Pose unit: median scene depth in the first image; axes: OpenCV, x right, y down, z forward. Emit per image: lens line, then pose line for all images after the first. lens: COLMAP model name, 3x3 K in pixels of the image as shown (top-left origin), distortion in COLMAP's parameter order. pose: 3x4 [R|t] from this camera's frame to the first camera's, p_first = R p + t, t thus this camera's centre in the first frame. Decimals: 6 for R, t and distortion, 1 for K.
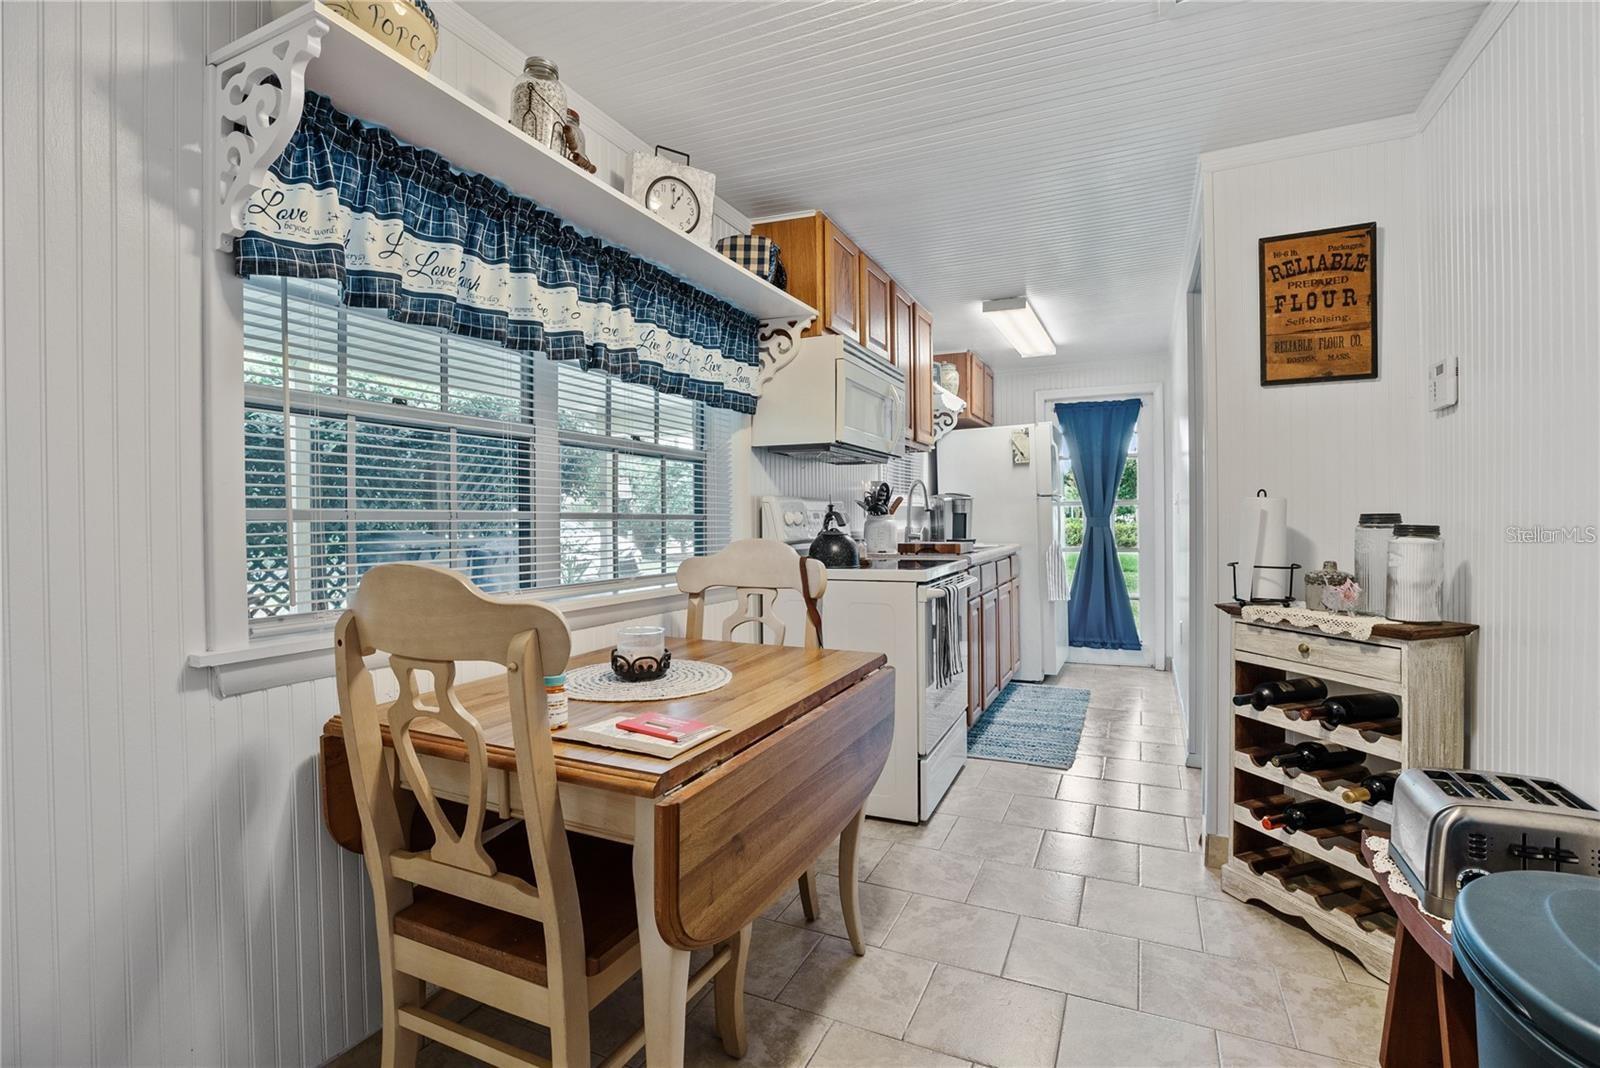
lens RADIAL K [[740.3, 0, 791.5], [0, 740.3, 536.0], [0, 0, 1]] dist [-0.002000, -0.000132]
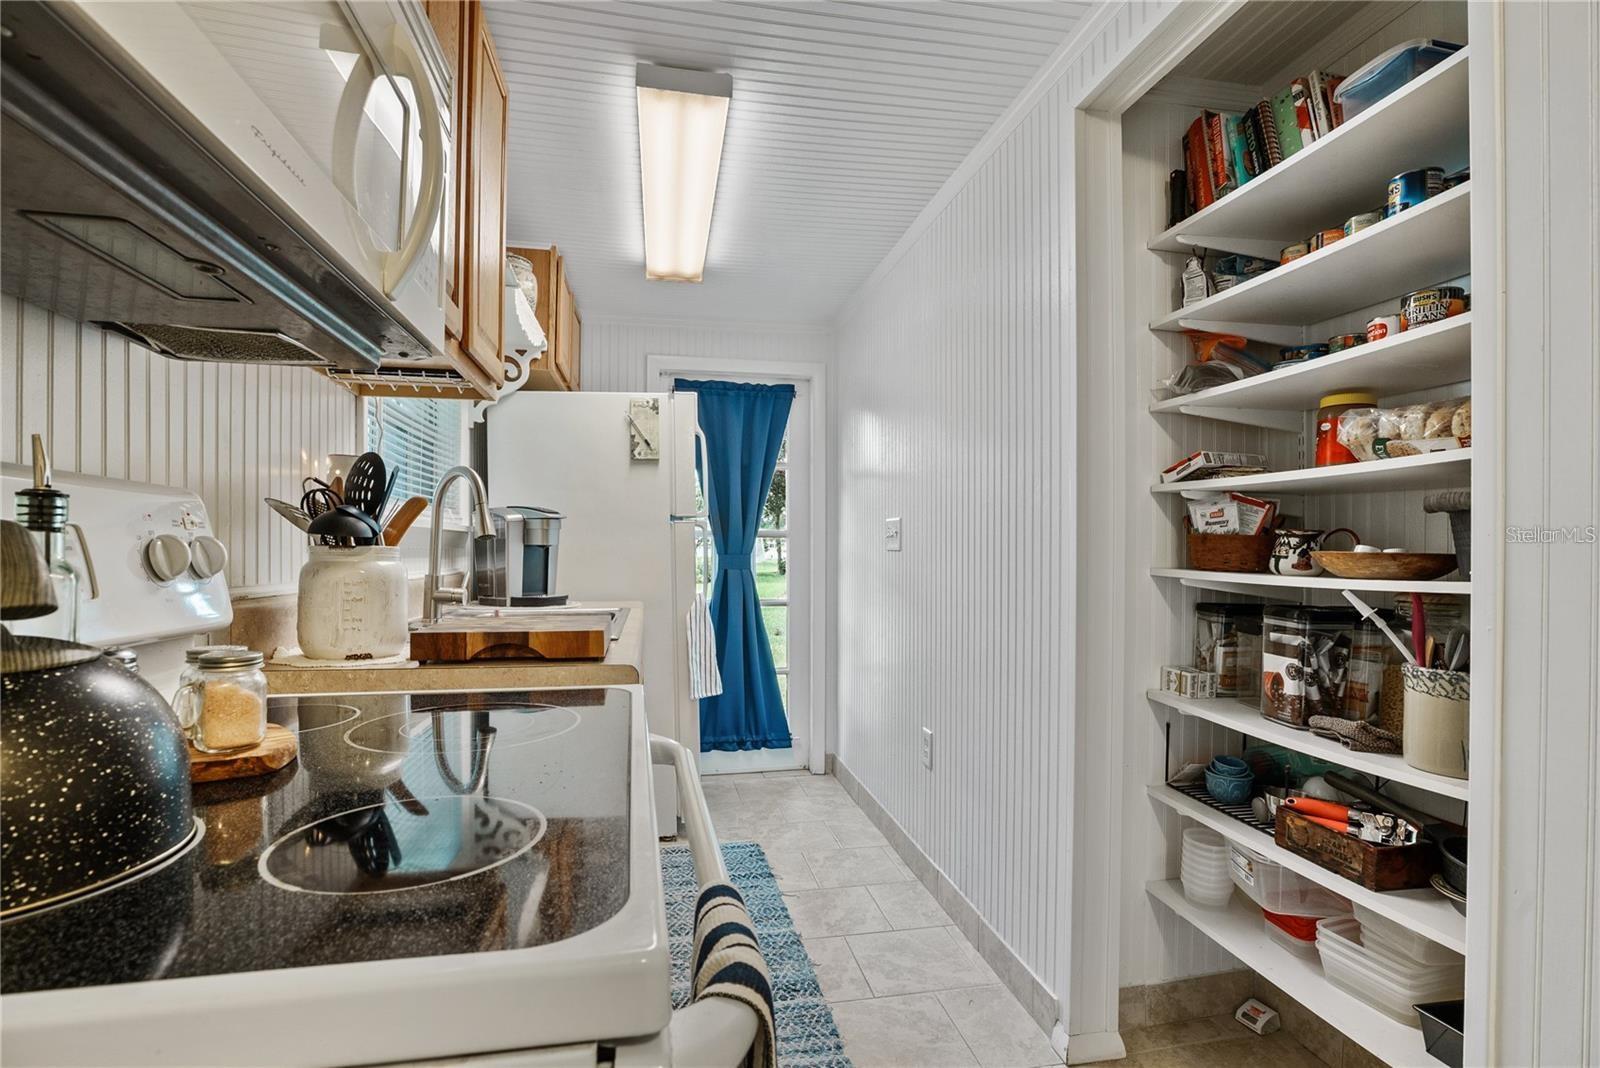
lens RADIAL K [[740.3, 0, 791.5], [0, 740.3, 536.0], [0, 0, 1]] dist [-0.002000, -0.000132]
pose [[0.805477, 0.022241, 0.592209, 0.063235], [0.004040, 0.999066, -0.043015, -0.013921], [-0.592613, 0.037040, 0.804635, 0.474297]]
